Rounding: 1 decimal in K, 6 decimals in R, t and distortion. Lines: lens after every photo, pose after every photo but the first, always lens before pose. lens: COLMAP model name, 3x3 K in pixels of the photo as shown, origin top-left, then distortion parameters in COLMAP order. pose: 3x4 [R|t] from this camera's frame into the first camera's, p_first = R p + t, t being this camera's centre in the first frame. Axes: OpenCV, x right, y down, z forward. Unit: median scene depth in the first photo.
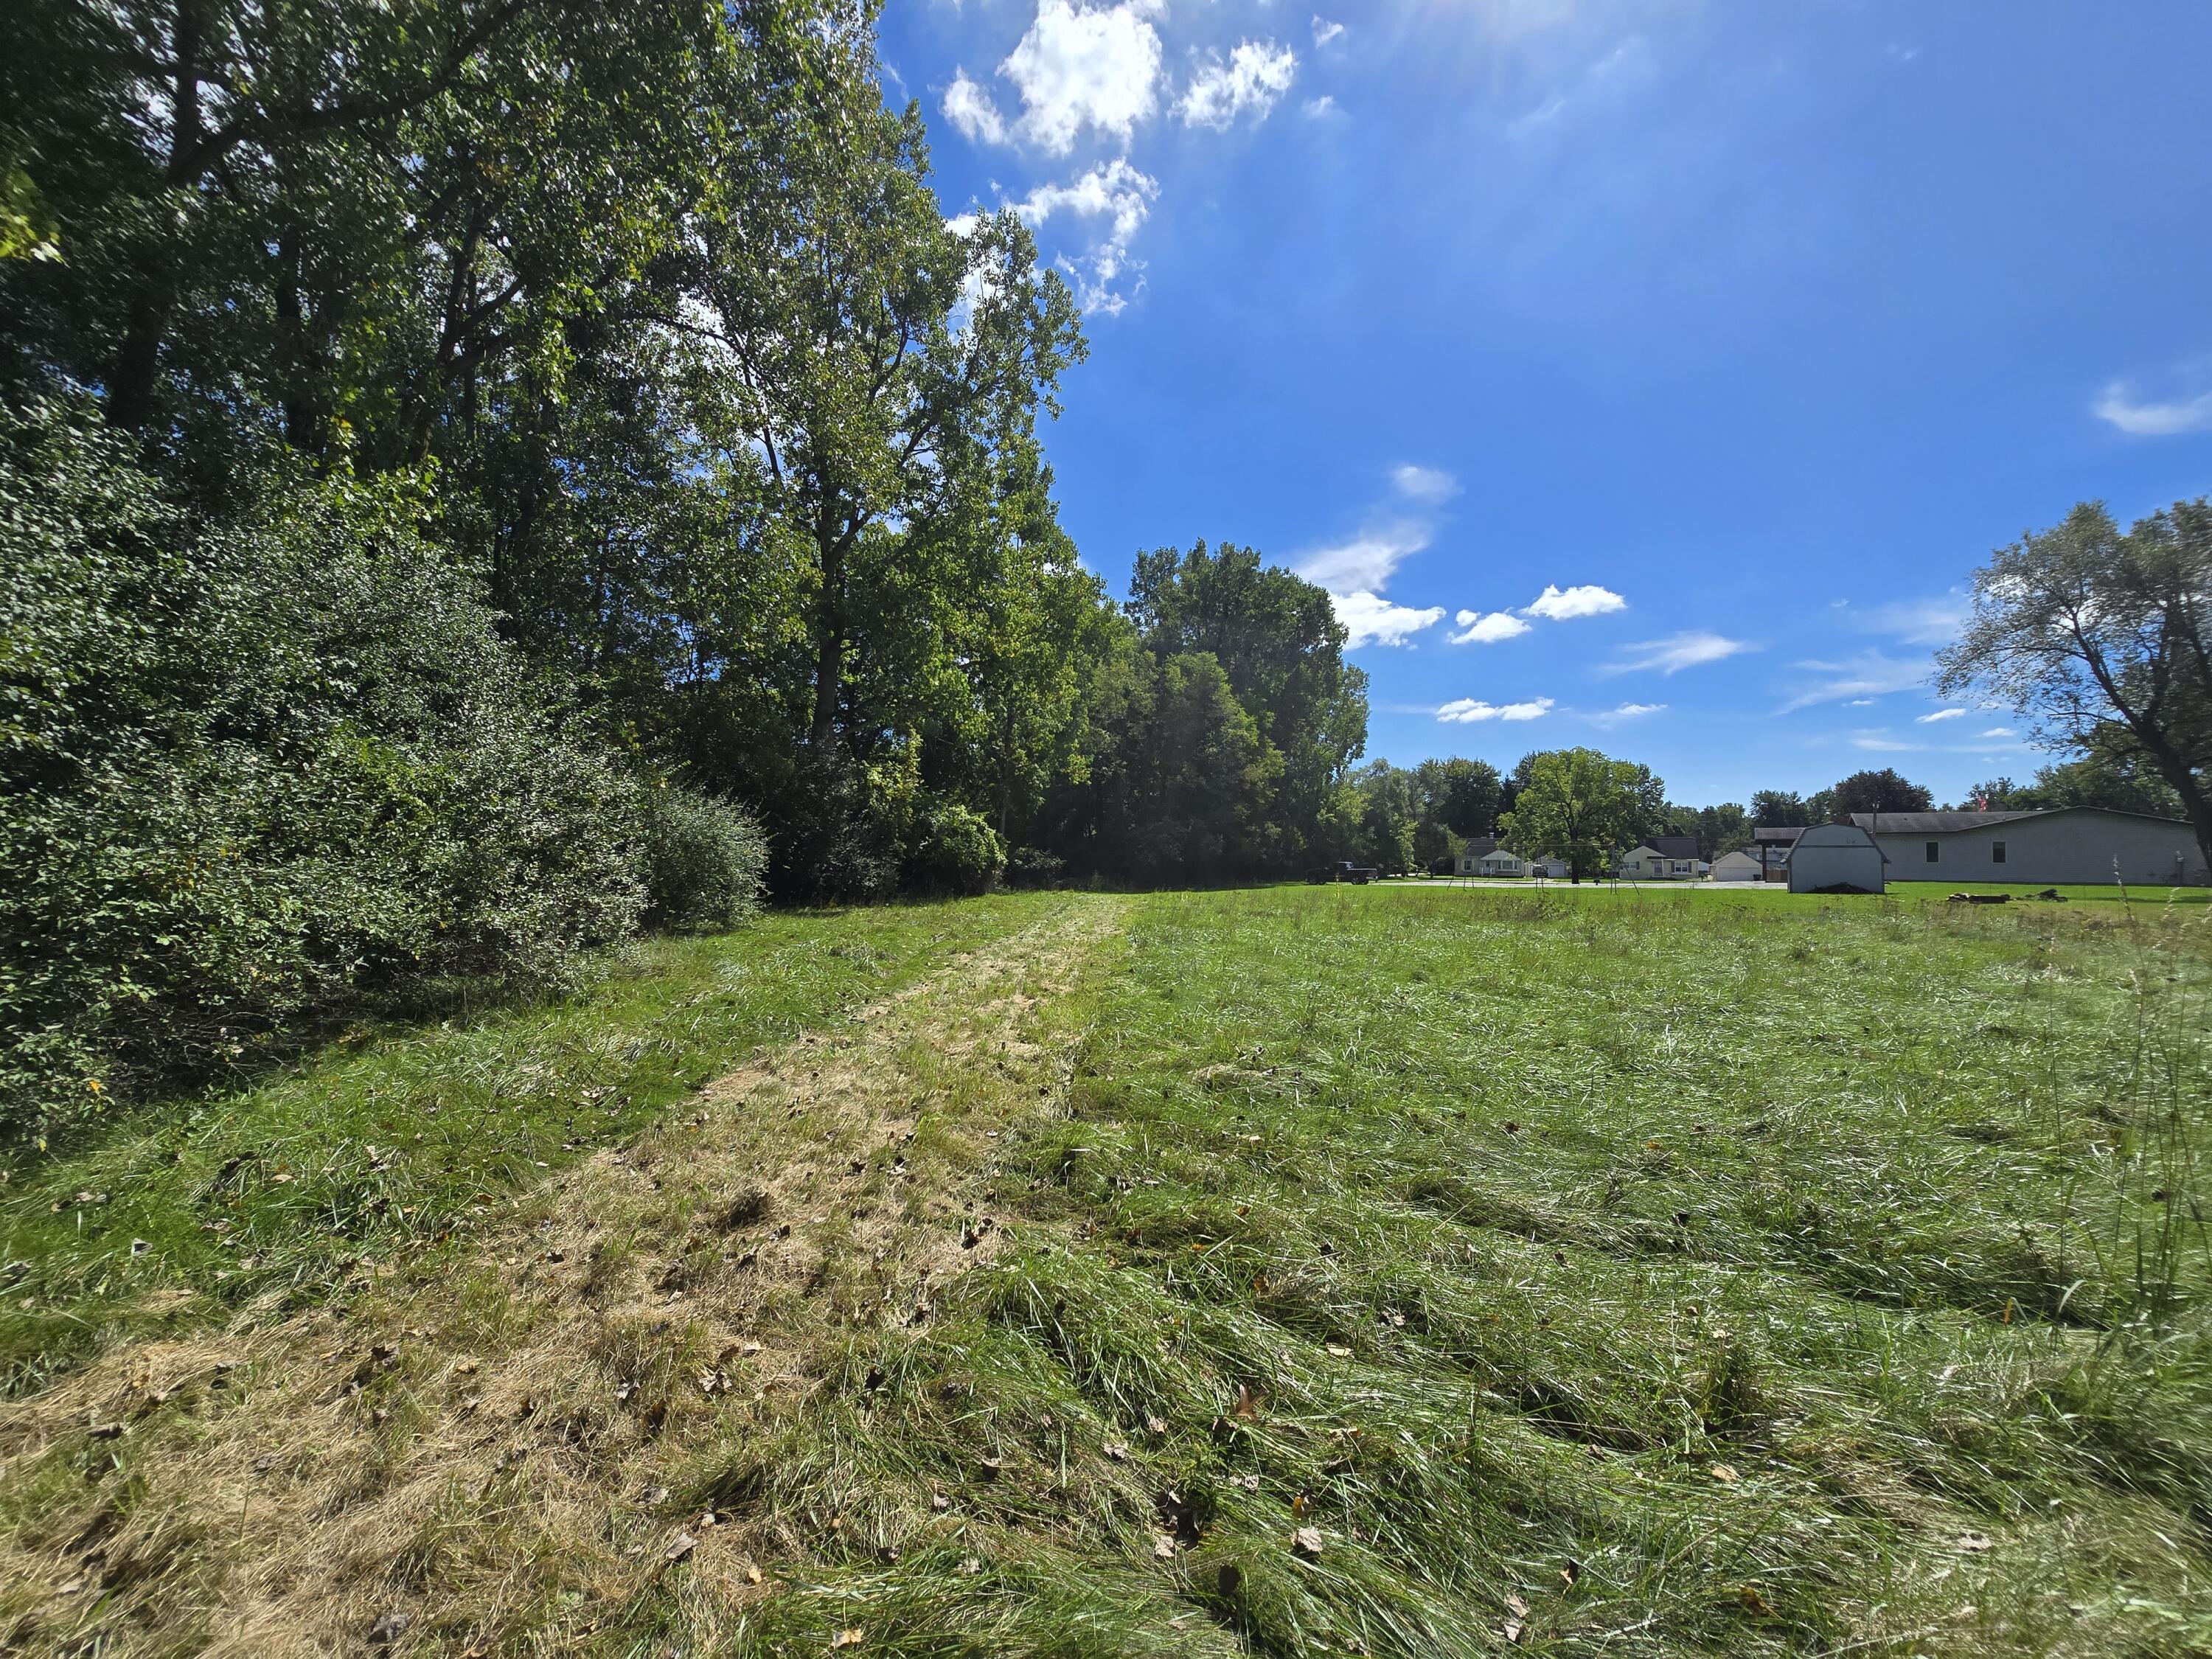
lens RADIAL K [[901.7, 0, 1103.7], [0, 901.7, 832.9], [0, 0, 1]] dist [-0.000570, 0.001042]
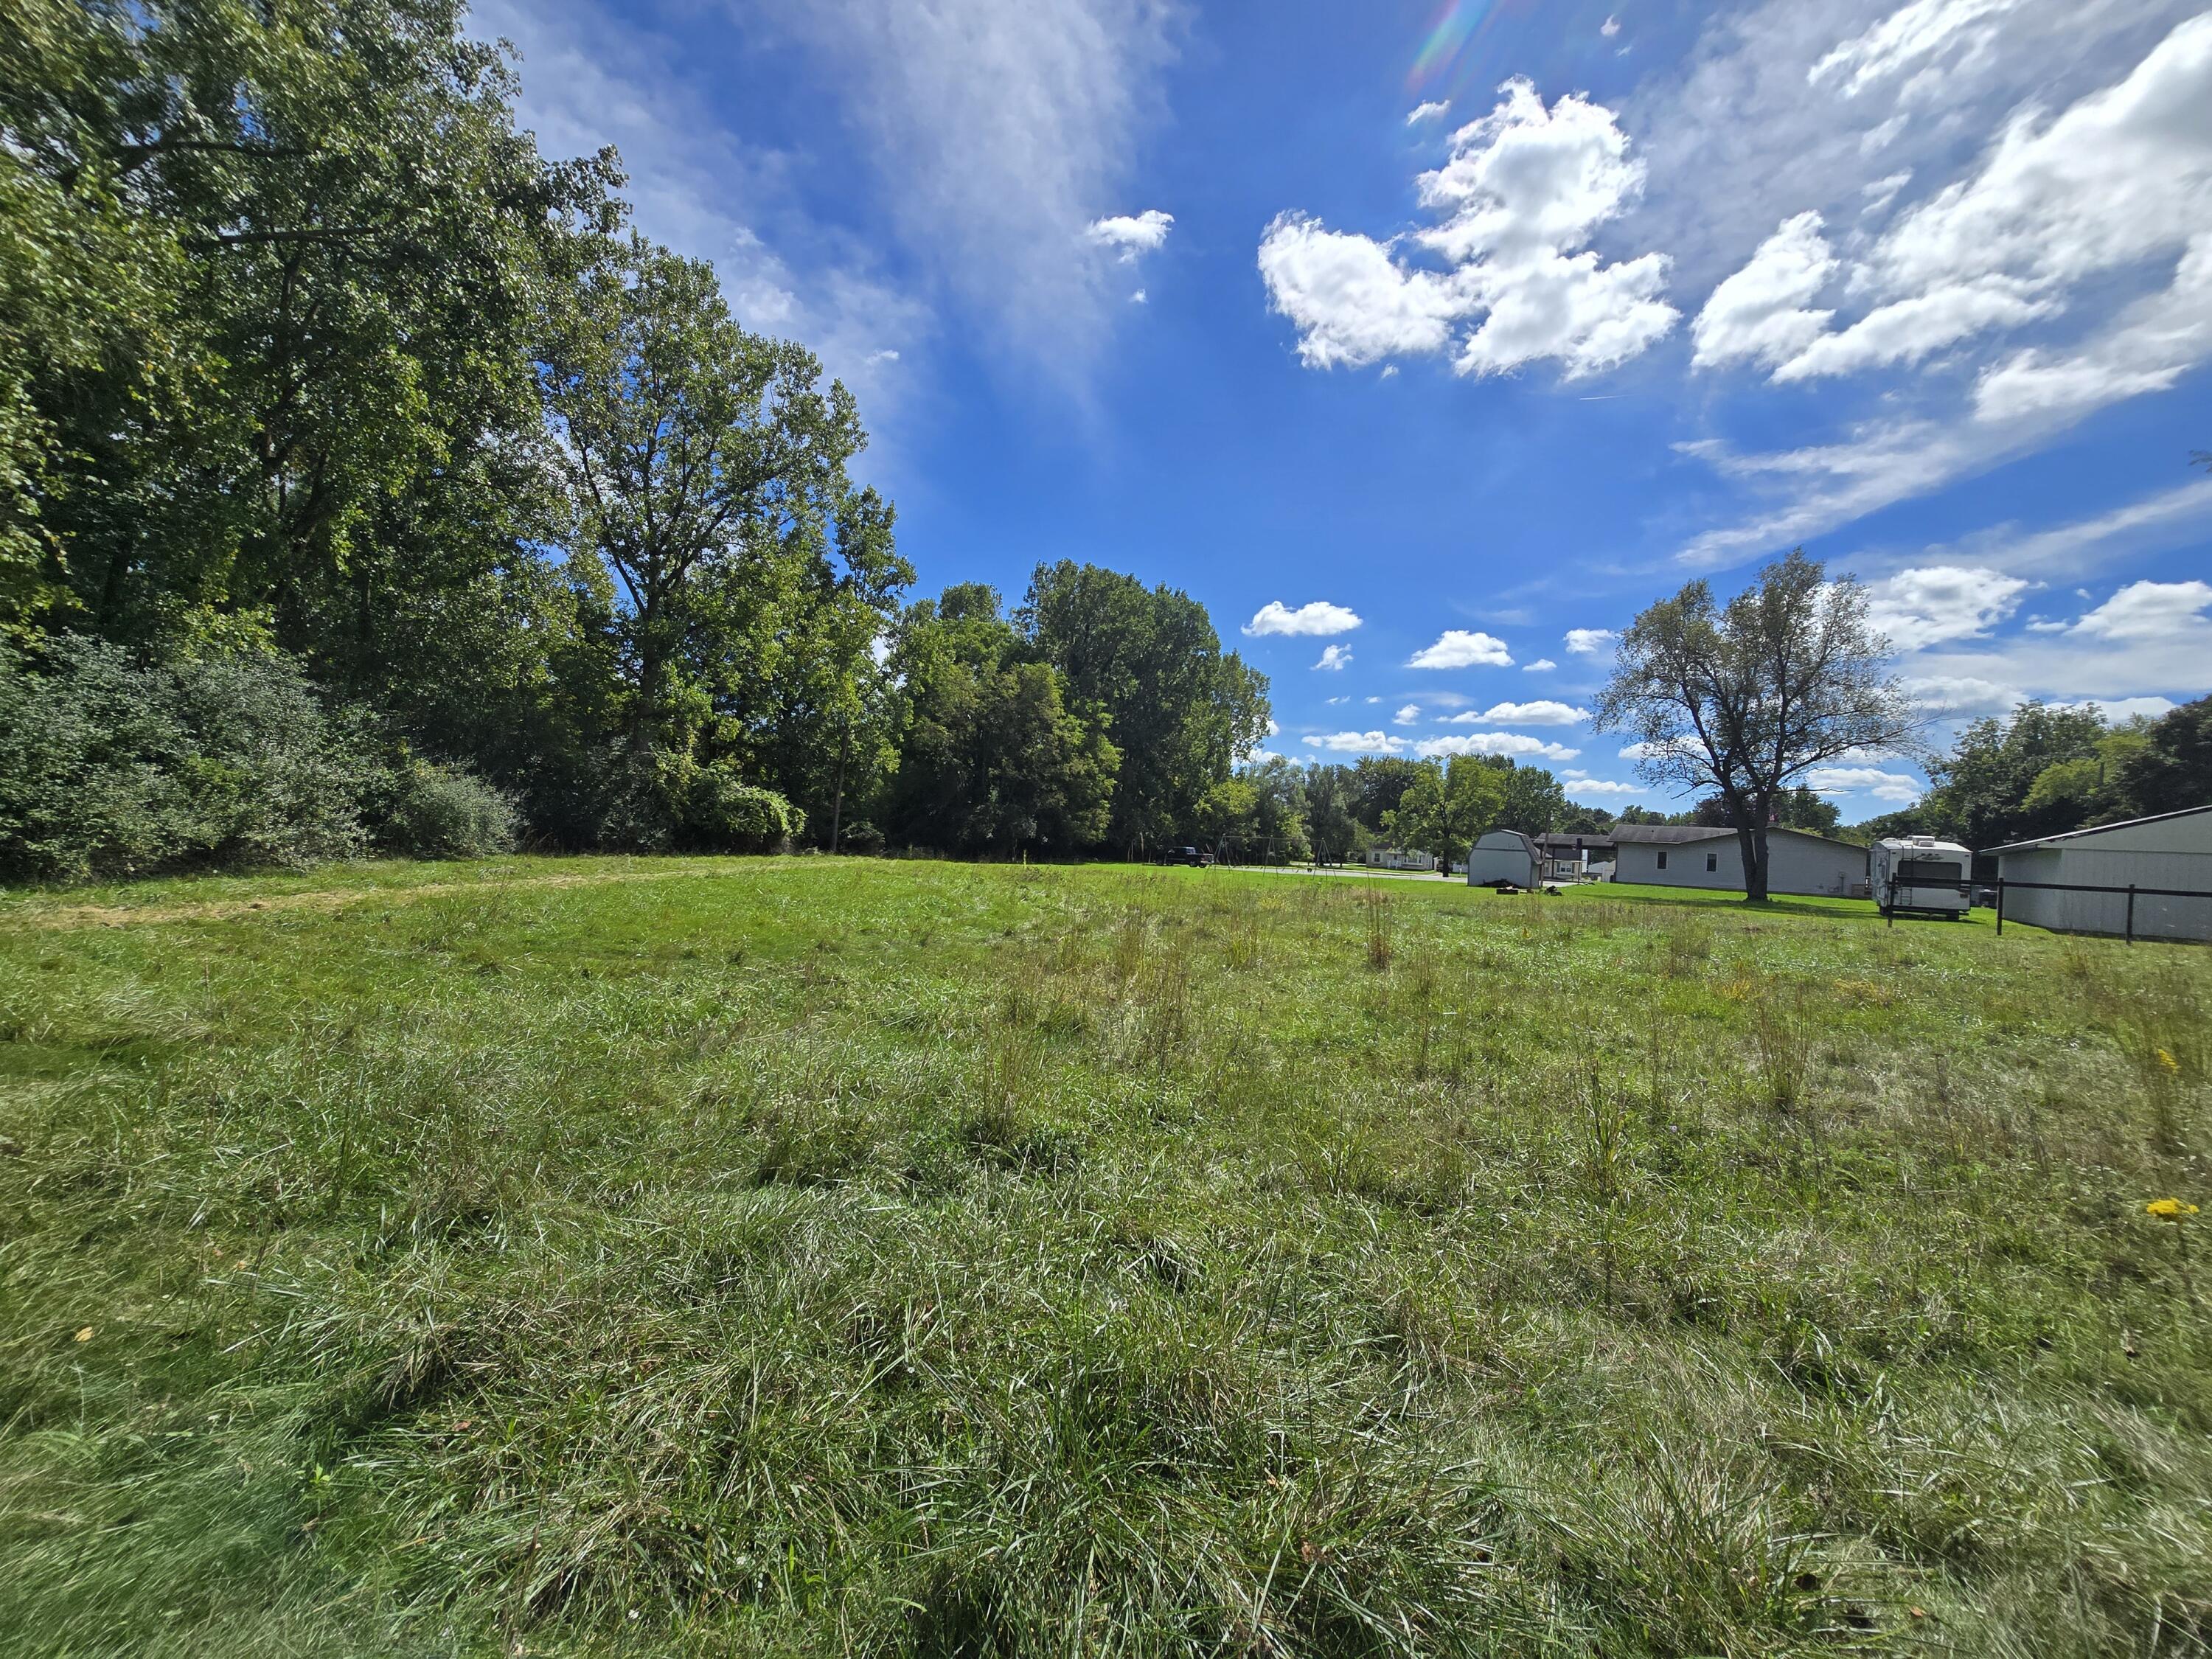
lens RADIAL K [[901.7, 0, 1108.3], [0, 901.7, 829.5], [0, 0, 1]] dist [-0.000570, 0.001042]
pose [[0.998980, 0.045090, -0.002544, 0.214444], [-0.045031, 0.998792, 0.019653, -0.009894], [0.003427, -0.019518, 0.999804, -0.187303]]
